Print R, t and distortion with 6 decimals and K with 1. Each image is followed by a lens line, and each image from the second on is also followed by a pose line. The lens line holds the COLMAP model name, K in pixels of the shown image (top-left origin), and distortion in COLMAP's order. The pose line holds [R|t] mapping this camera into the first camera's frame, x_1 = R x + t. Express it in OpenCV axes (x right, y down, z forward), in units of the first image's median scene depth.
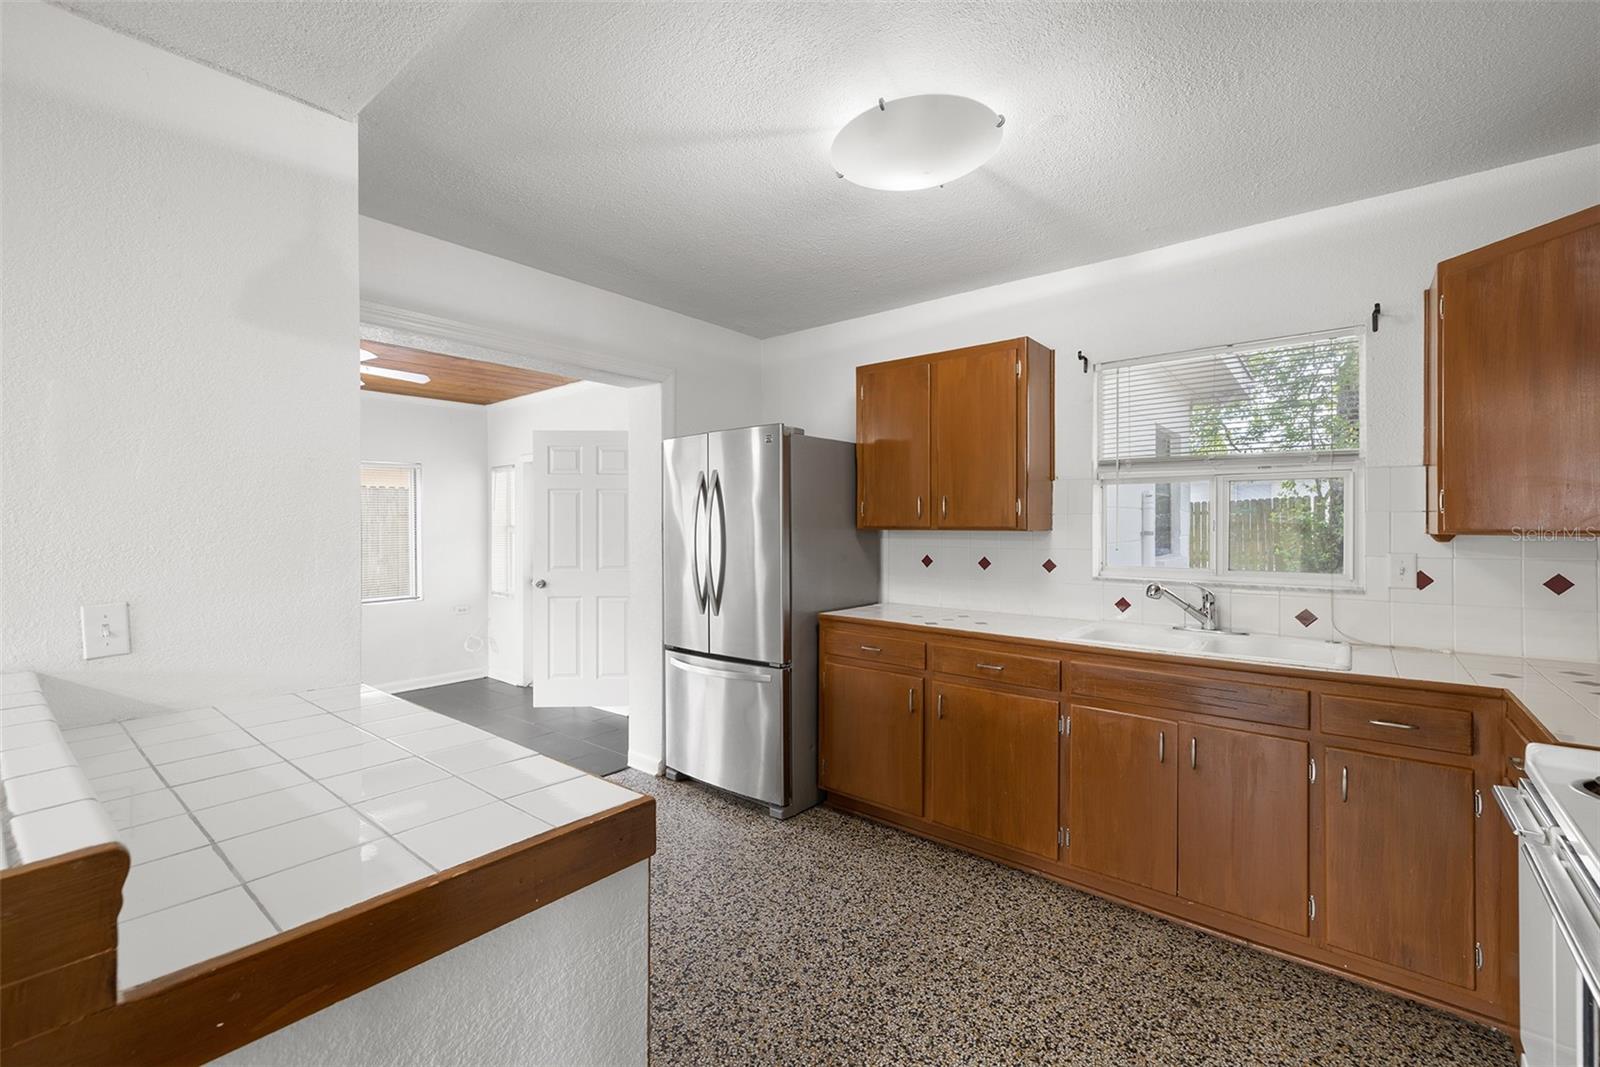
lens RADIAL K [[675.0, 0, 800.3], [0, 675.0, 522.5], [0, 0, 1]] dist [-0.001309, 0.001697]
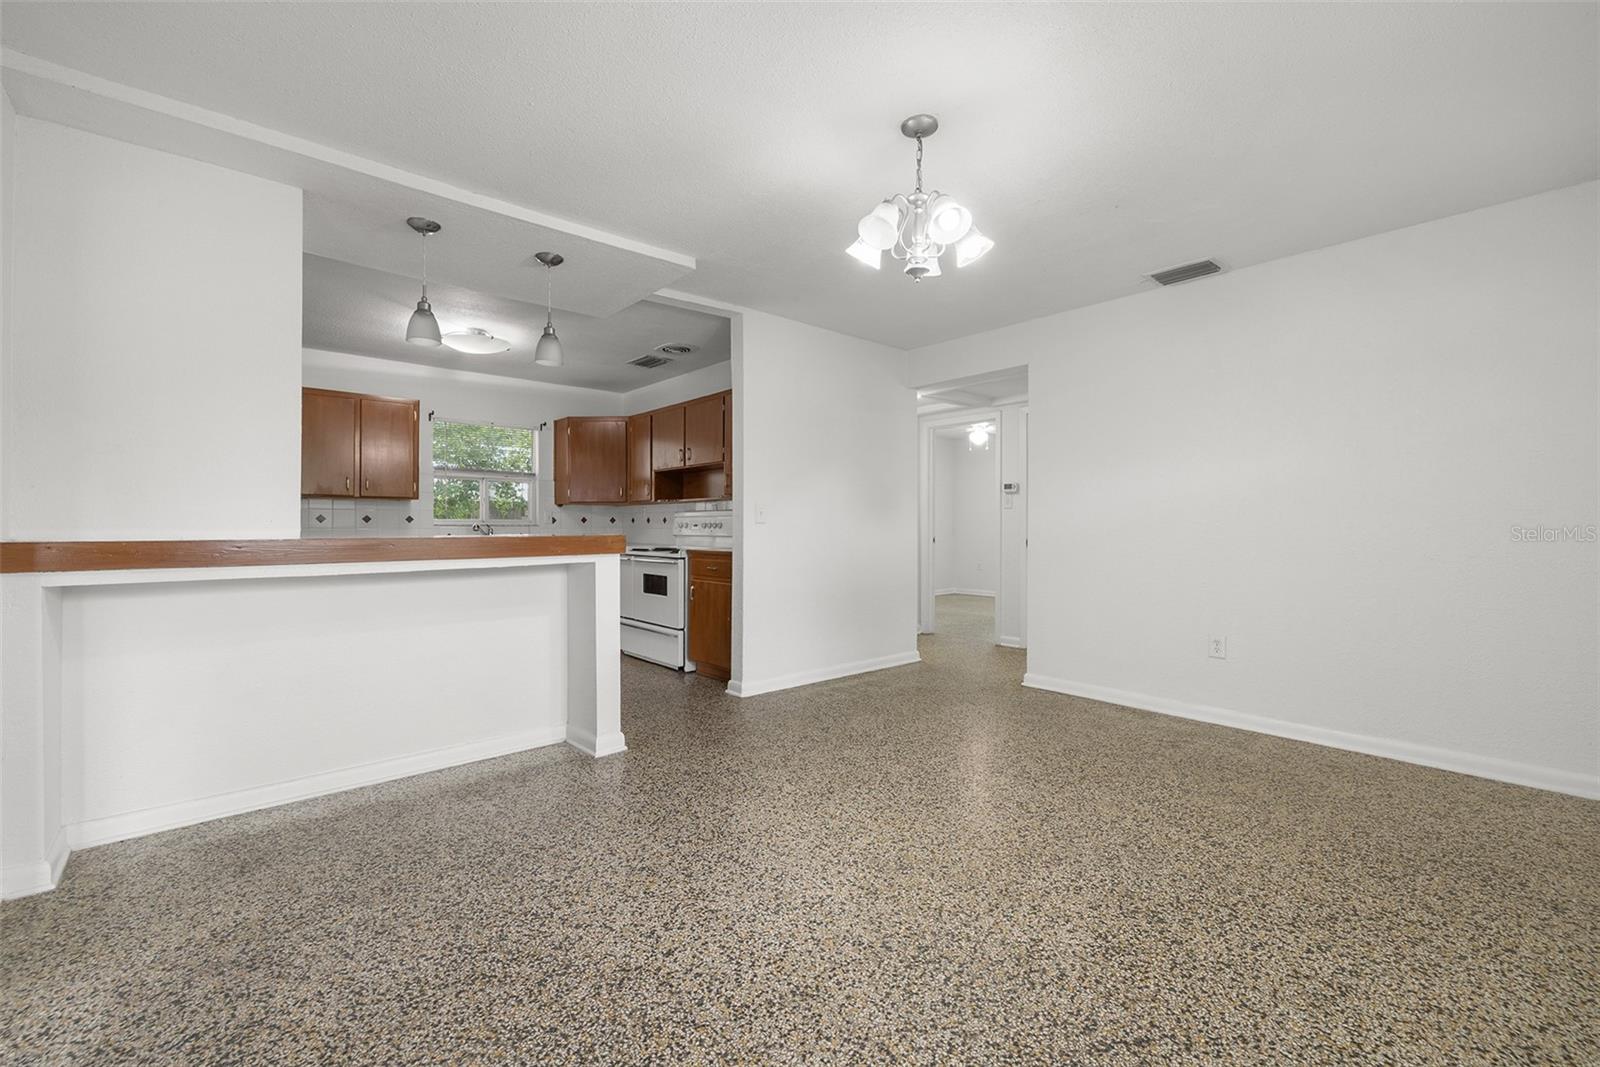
lens RADIAL K [[675.0, 0, 790.7], [0, 675.0, 526.0], [0, 0, 1]] dist [-0.001309, 0.001697]
pose [[0.171705, 0.000415, 0.985148, -1.513520], [-0.003464, 0.999994, 0.000182, 0.092018], [-0.985142, -0.003443, 0.171705, -0.426553]]
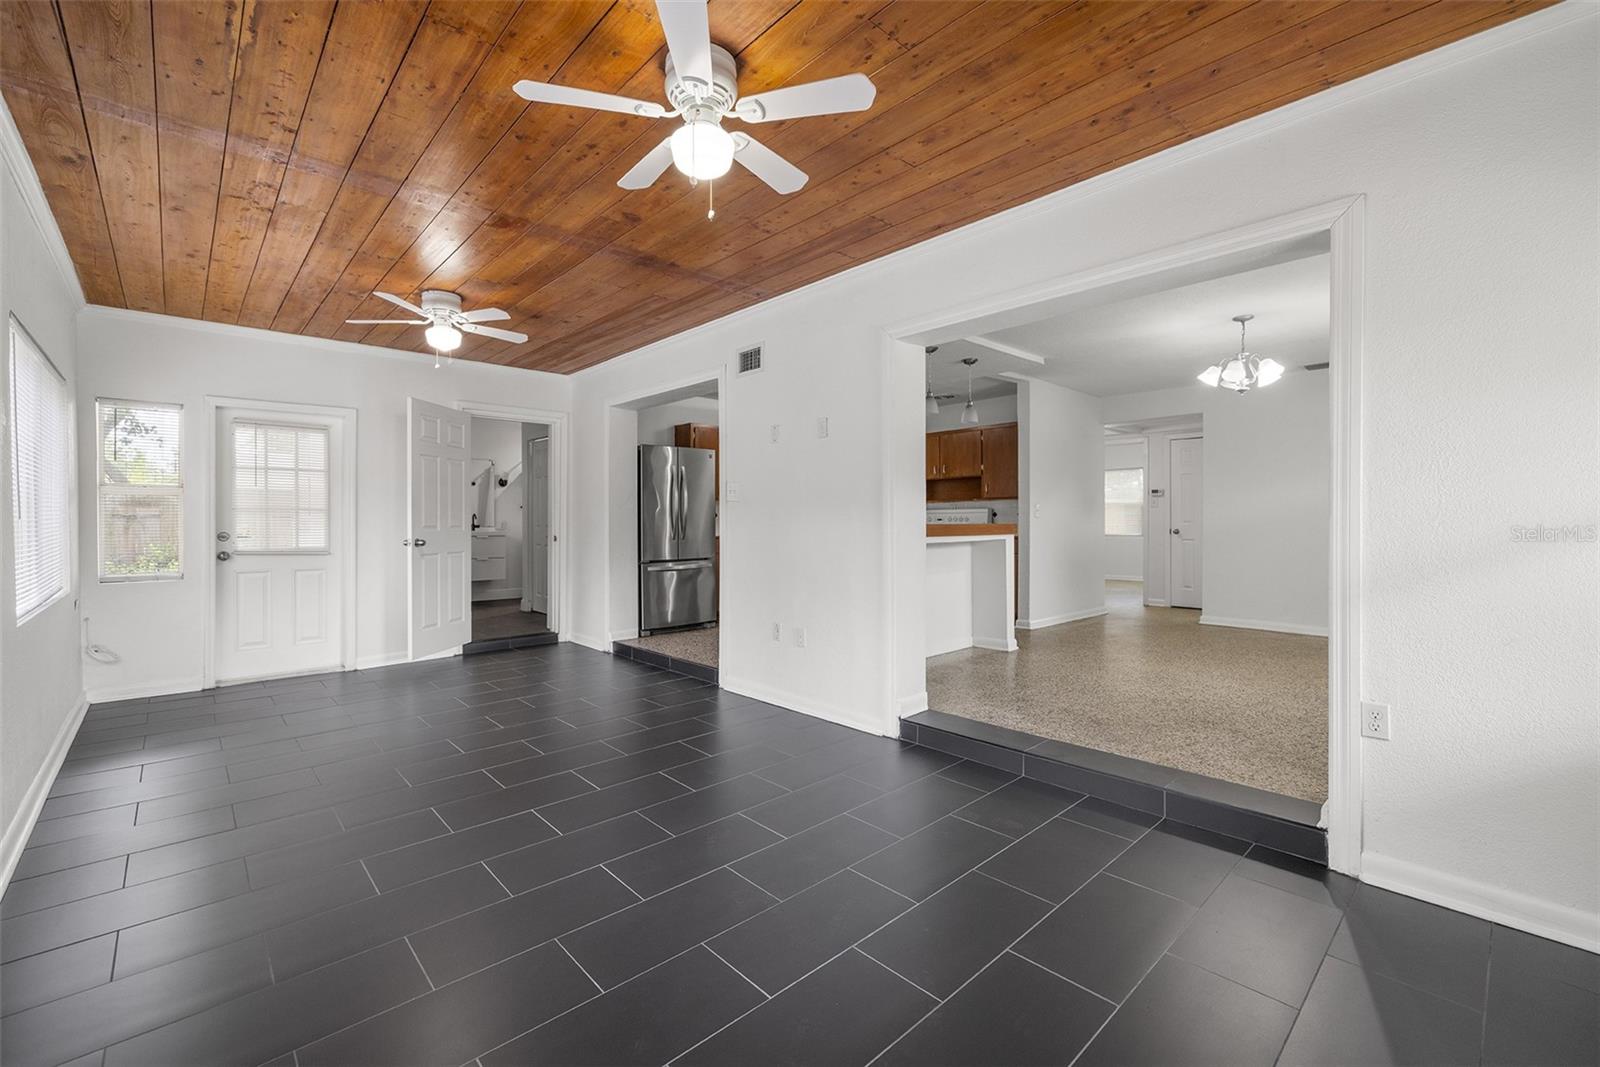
lens RADIAL K [[675.0, 0, 793.0], [0, 675.0, 523.9], [0, 0, 1]] dist [-0.001309, 0.001697]
pose [[0.143014, 0.000624, 0.989721, -2.542521], [-0.000243, 1.000000, -0.000596, 0.112699], [-0.989721, -0.000155, 0.143014, 0.481357]]
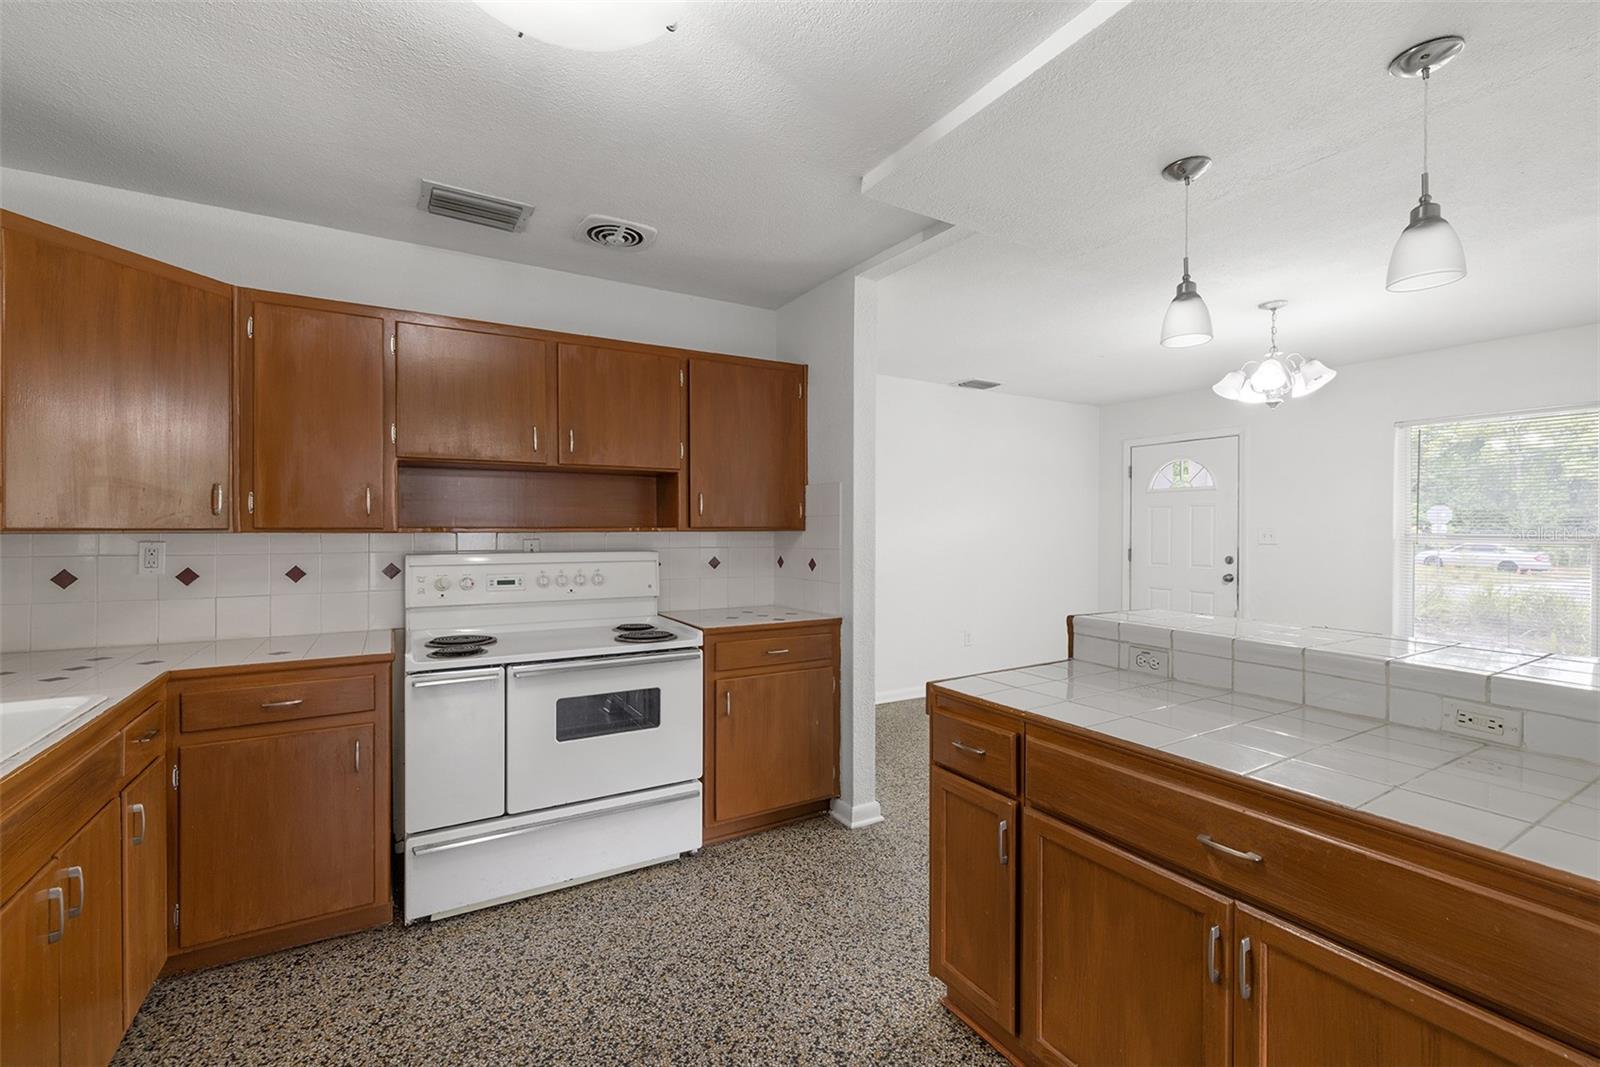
lens RADIAL K [[675.0, 0, 796.3], [0, 675.0, 532.9], [0, 0, 1]] dist [-0.001309, 0.001697]
pose [[-0.935592, -0.004801, 0.353049, -0.205274], [-0.003889, 0.999987, 0.003293, 0.007887], [-0.353061, 0.001708, -0.935599, 1.099120]]
